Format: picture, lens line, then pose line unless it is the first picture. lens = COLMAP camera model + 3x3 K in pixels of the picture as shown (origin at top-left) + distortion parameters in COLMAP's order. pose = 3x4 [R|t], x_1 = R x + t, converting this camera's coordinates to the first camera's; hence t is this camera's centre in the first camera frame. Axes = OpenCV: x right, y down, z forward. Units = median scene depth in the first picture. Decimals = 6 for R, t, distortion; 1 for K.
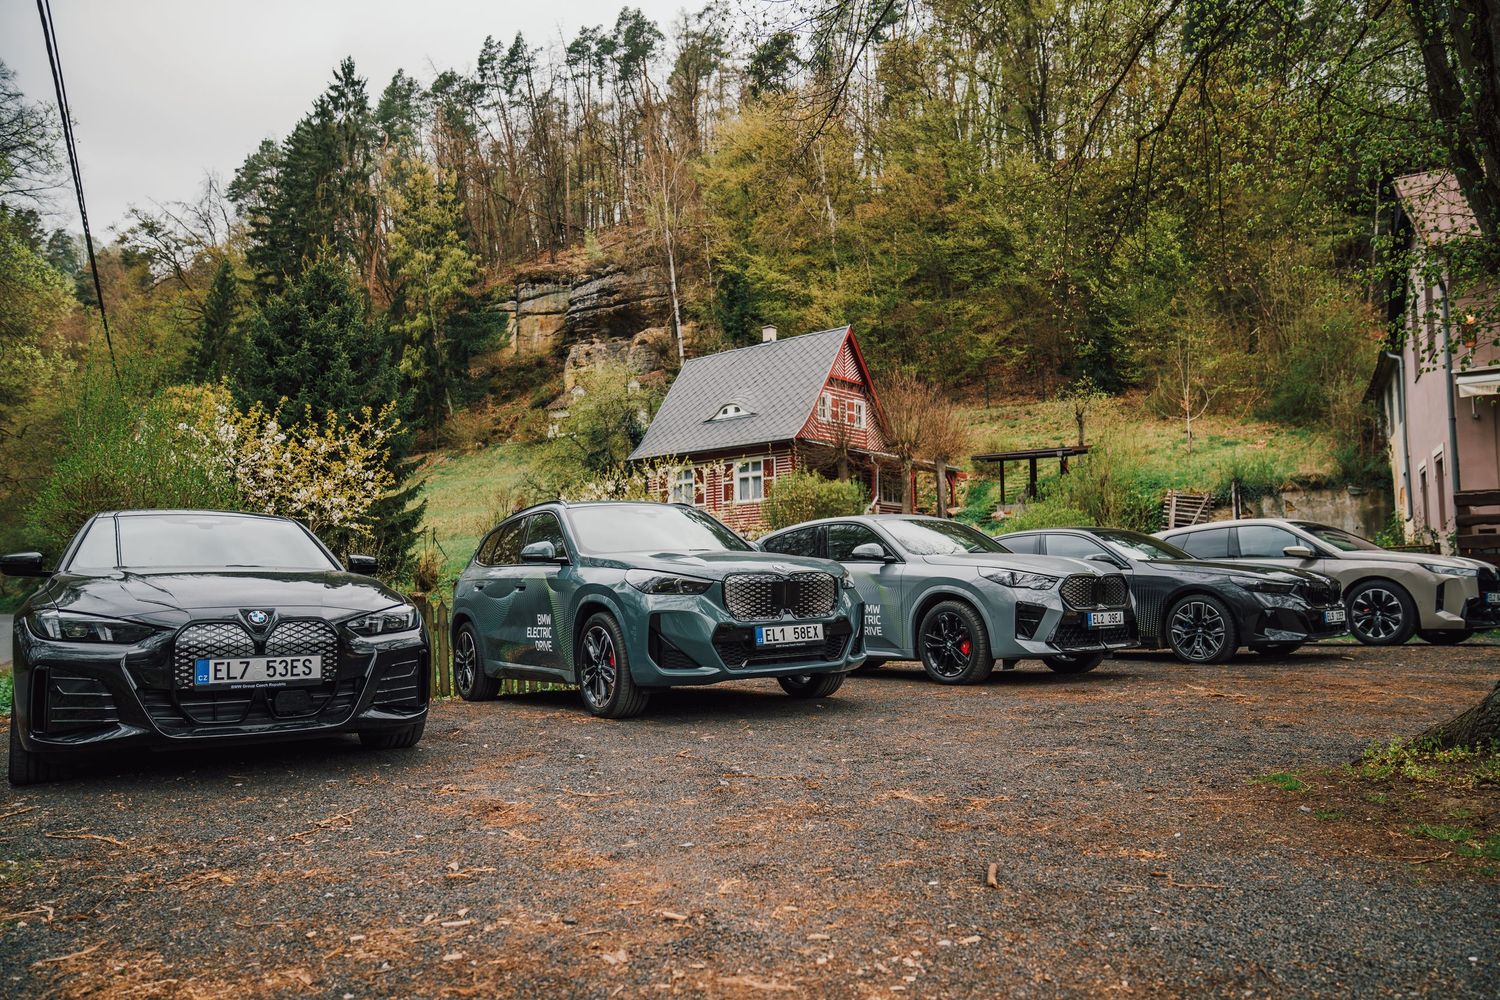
lens RADIAL K [[1041.3, 0, 728.8], [0, 1041.3, 502.5], [0, 0, 1]] dist [-0.114728, 0.080294]
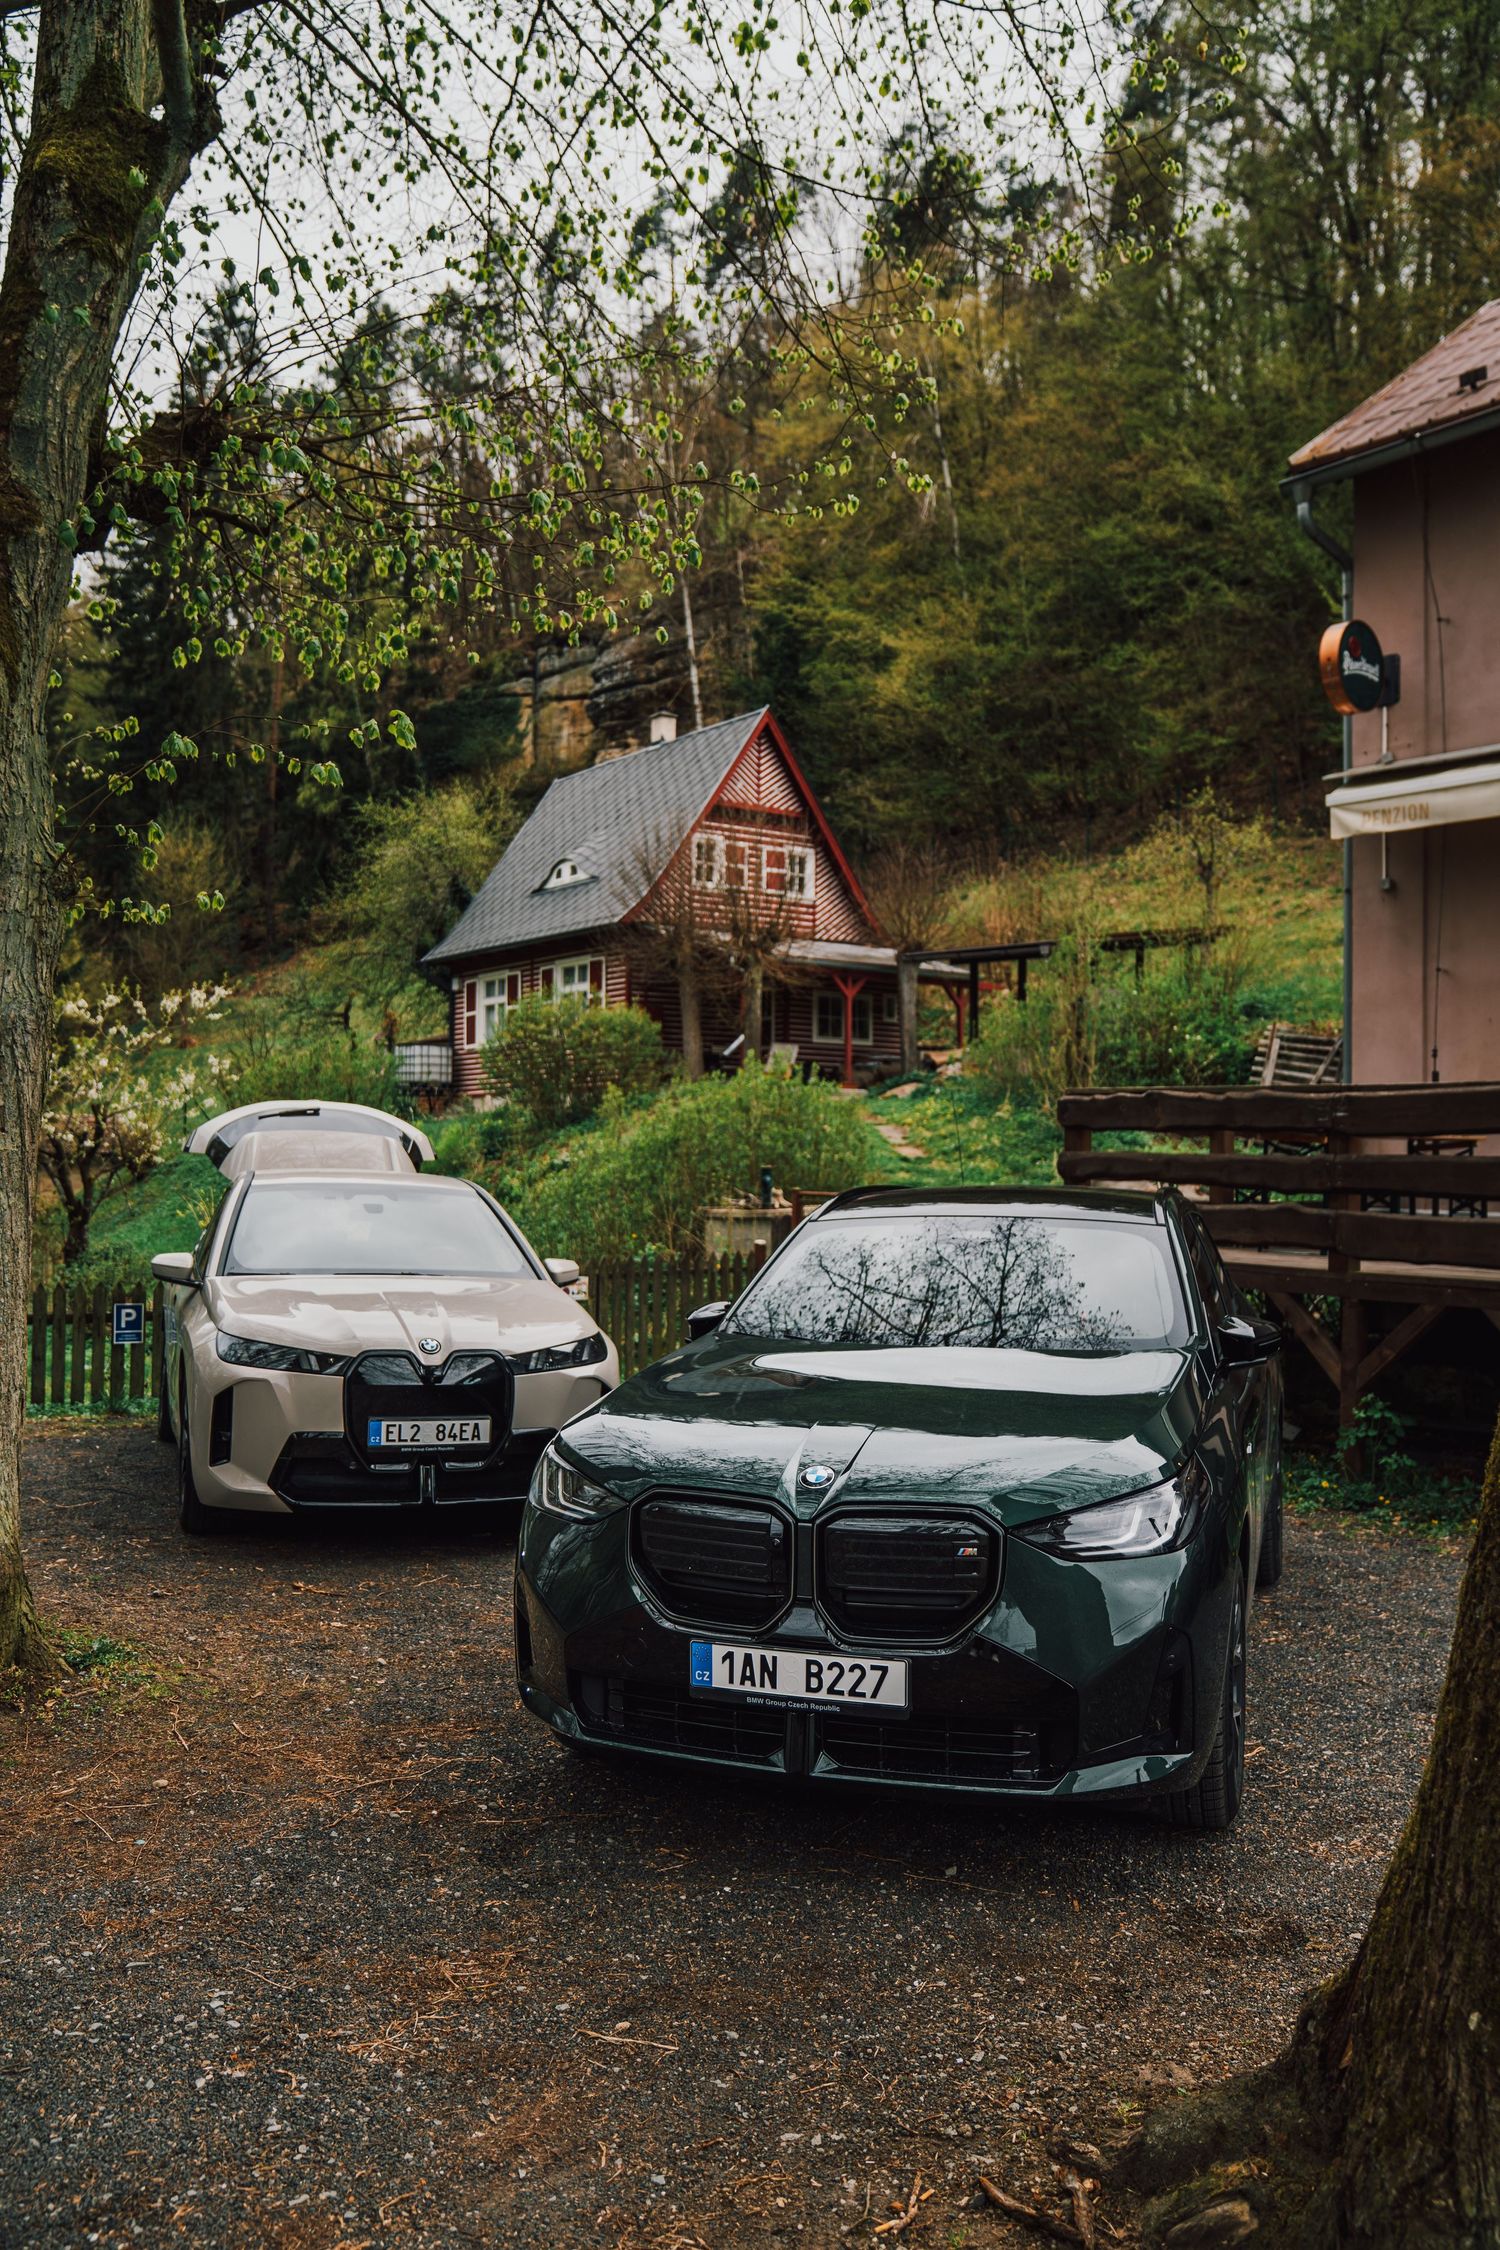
lens RADIAL K [[1720.8, 0, 712.2], [0, 1720.8, 1139.6], [0, 0, 1]] dist [-0.082097, 0.044106]
pose [[0.972829, 0.014826, -0.231049, 0.210240], [0.003495, 0.996893, 0.078687, -0.012872], [0.231498, -0.077356, 0.969755, 0.086758]]
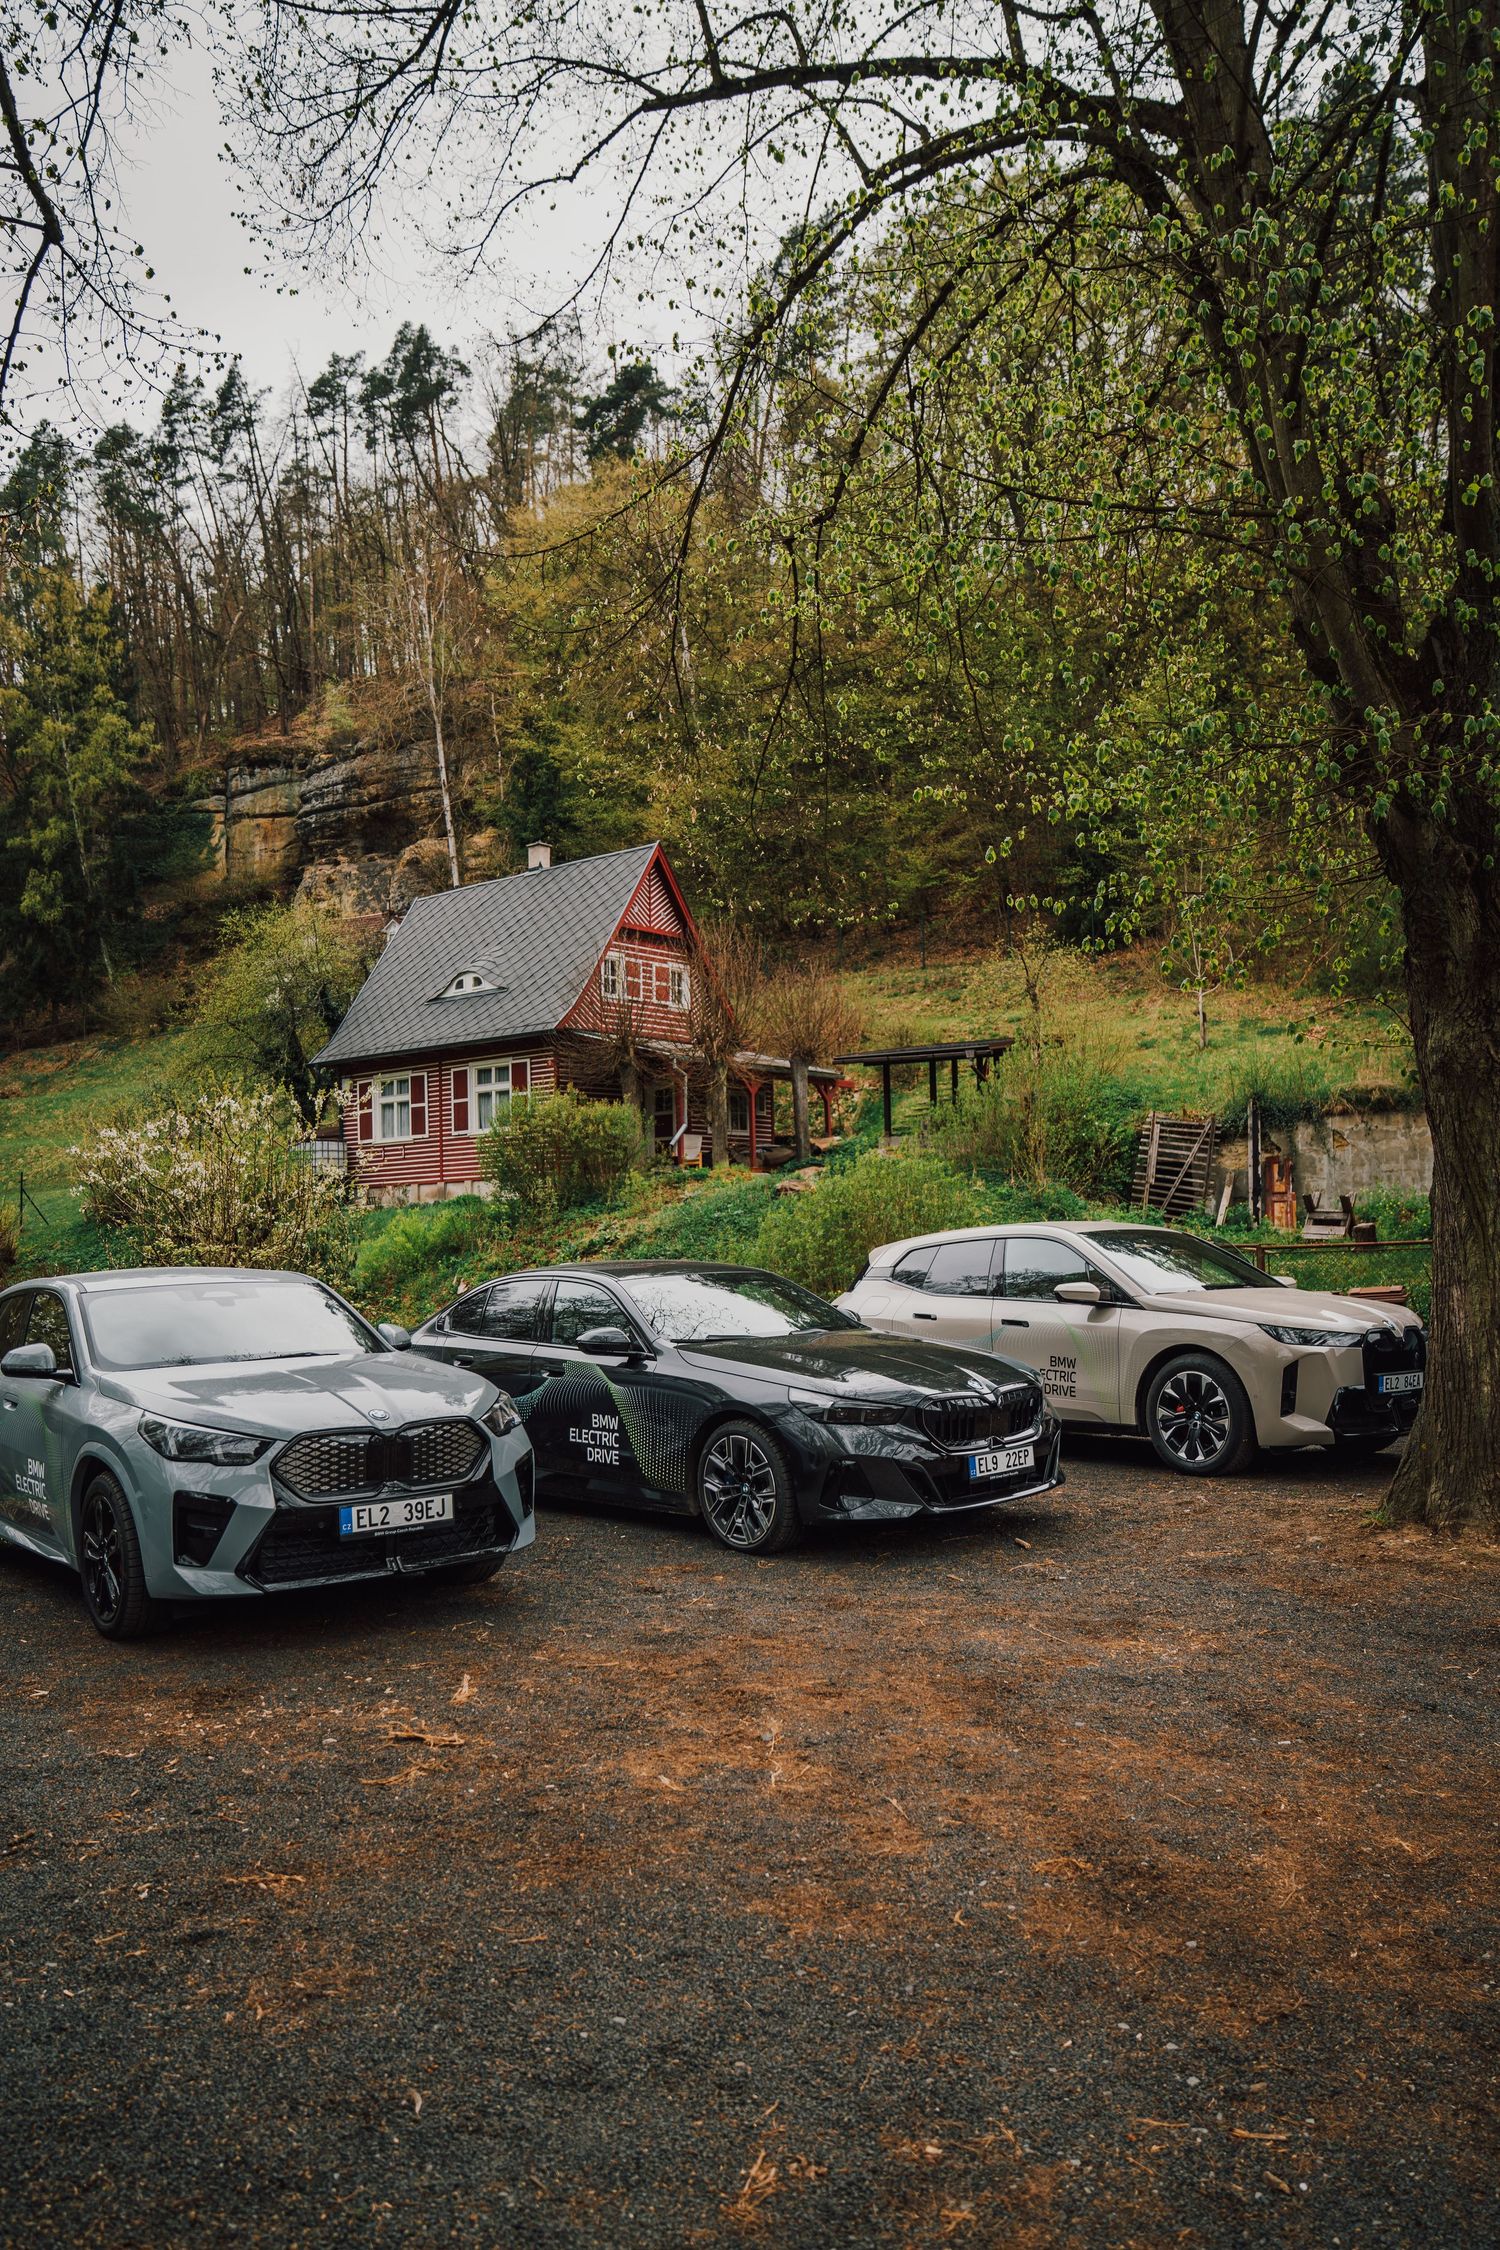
lens RADIAL K [[1615.6, 0, 696.8], [0, 1615.6, 1125.0], [0, 0, 1]] dist [-0.106851, 0.069717]
pose [[0.999298, -0.010512, 0.035955, 0.073273], [0.009943, 0.999823, 0.015978, -0.013262], [-0.036116, -0.015609, 0.999226, 0.032150]]
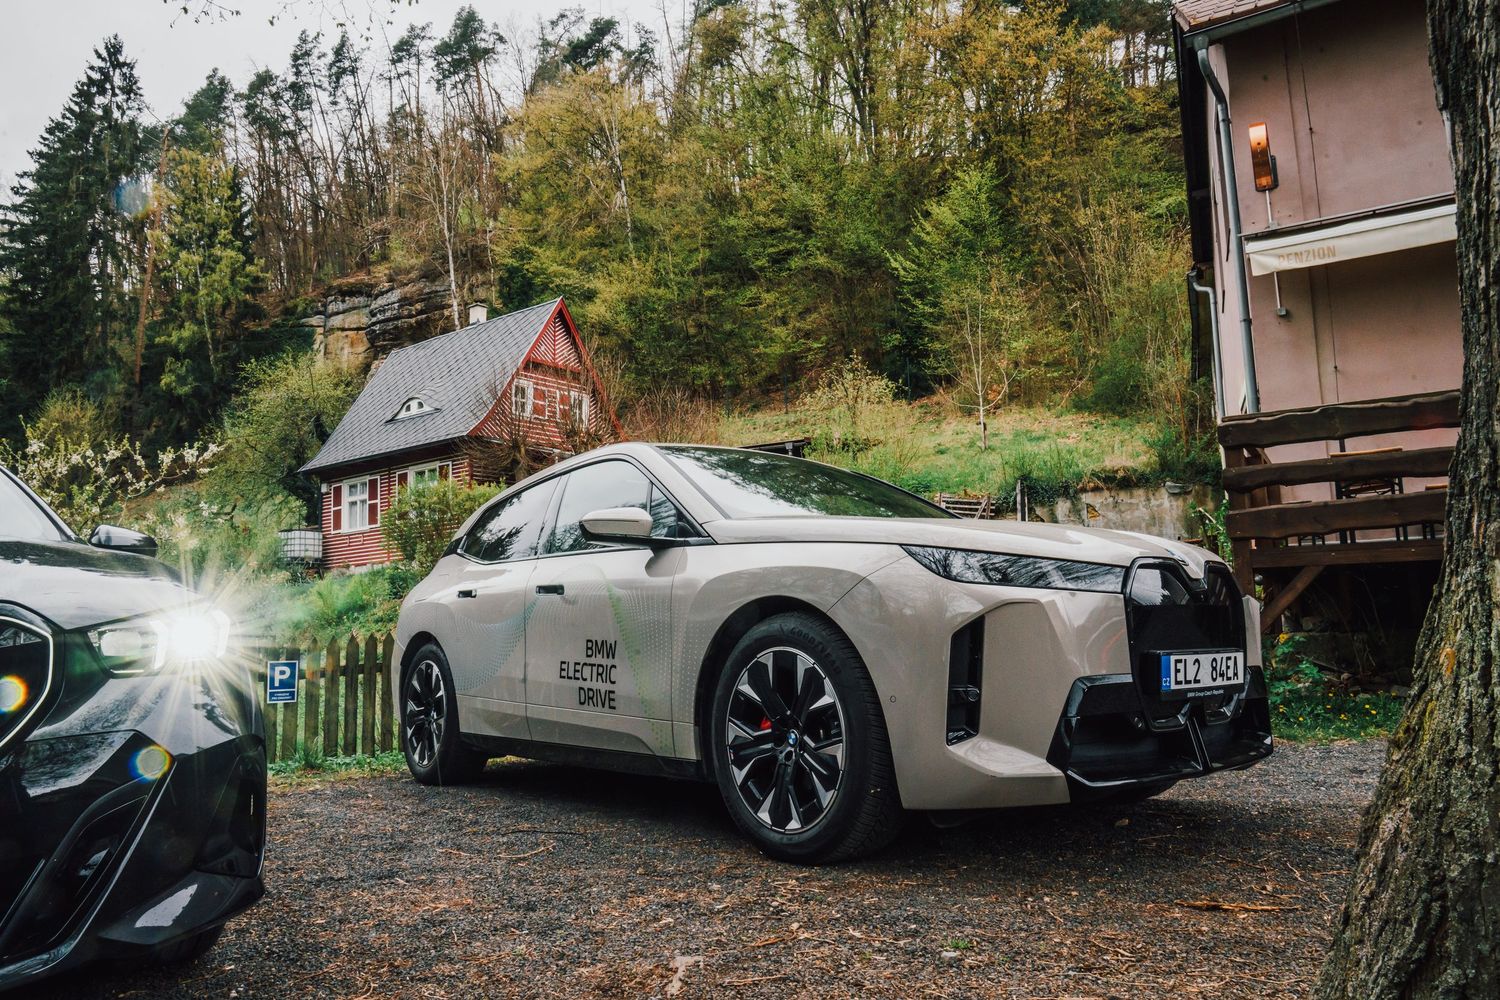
lens RADIAL K [[1041.3, 0, 726.6], [0, 1041.3, 486.7], [0, 0, 1]] dist [-0.114728, 0.080294]
pose [[0.997085, -0.009011, 0.075762, 0.128369], [0.013108, 0.998468, -0.053759, 0.012257], [-0.075162, 0.054595, 0.995676, 0.152456]]
